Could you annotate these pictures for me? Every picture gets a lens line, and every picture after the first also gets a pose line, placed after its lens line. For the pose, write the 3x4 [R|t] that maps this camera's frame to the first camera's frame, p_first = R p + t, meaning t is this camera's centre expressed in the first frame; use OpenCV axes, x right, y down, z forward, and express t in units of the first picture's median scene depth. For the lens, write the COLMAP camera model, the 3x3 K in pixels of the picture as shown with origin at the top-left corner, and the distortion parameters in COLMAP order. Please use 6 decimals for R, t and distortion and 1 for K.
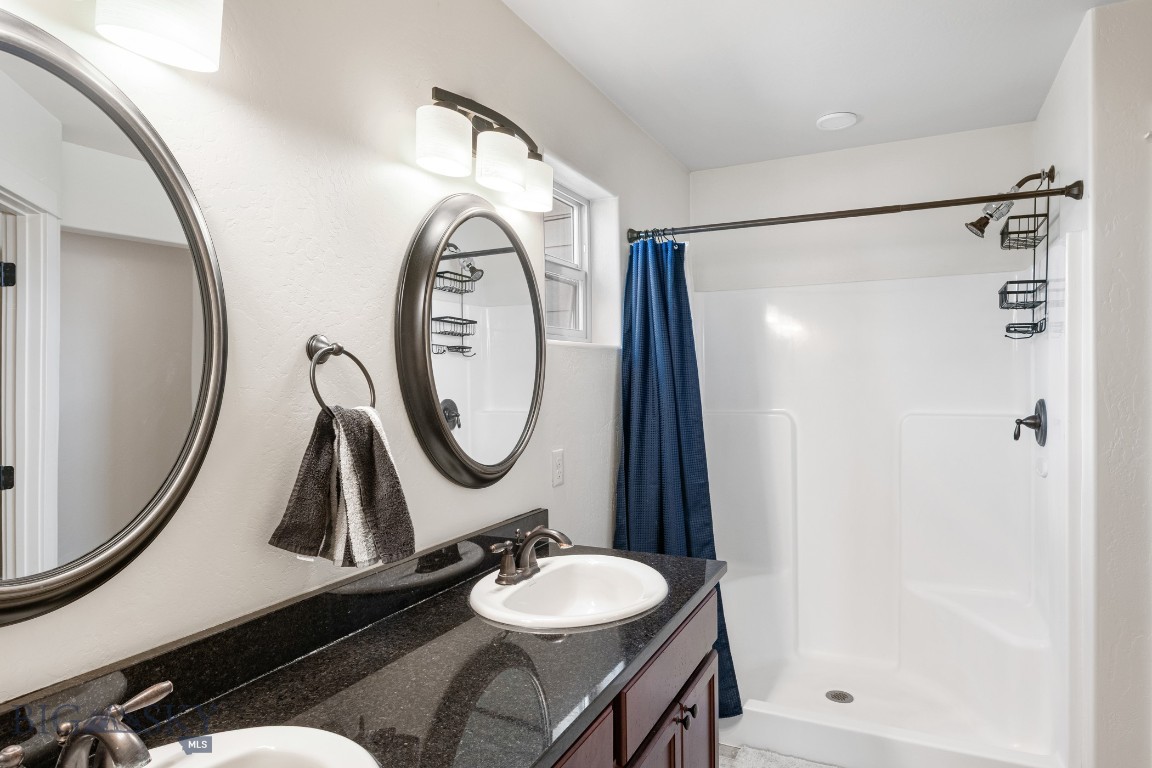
lens RADIAL K [[685.8, 0, 576.6], [0, 685.8, 381.3], [0, 0, 1]] dist [0.000609, 0.002759]
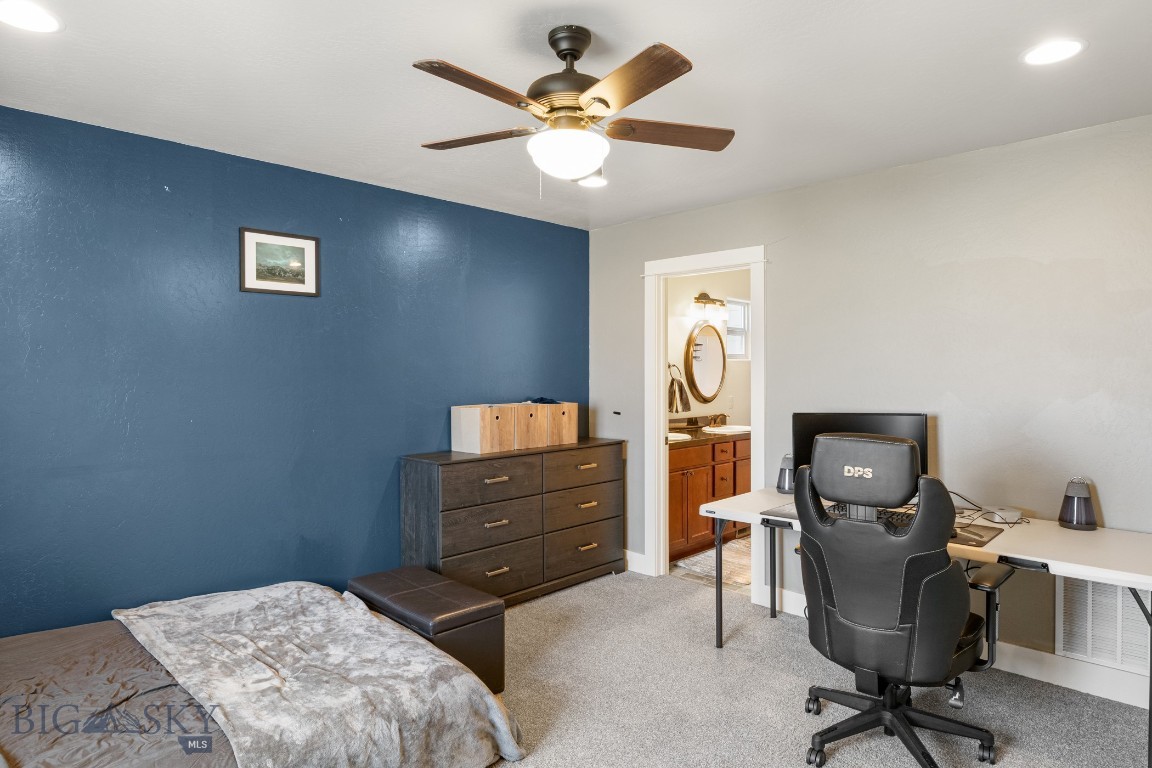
lens RADIAL K [[685.8, 0, 575.7], [0, 685.8, 383.5], [0, 0, 1]] dist [0.000609, 0.002759]
pose [[0.949520, 0.008309, -0.313596, 0.359496], [-0.005545, 0.999938, 0.009705, 0.029367], [0.313657, -0.007477, 0.949507, -2.788374]]
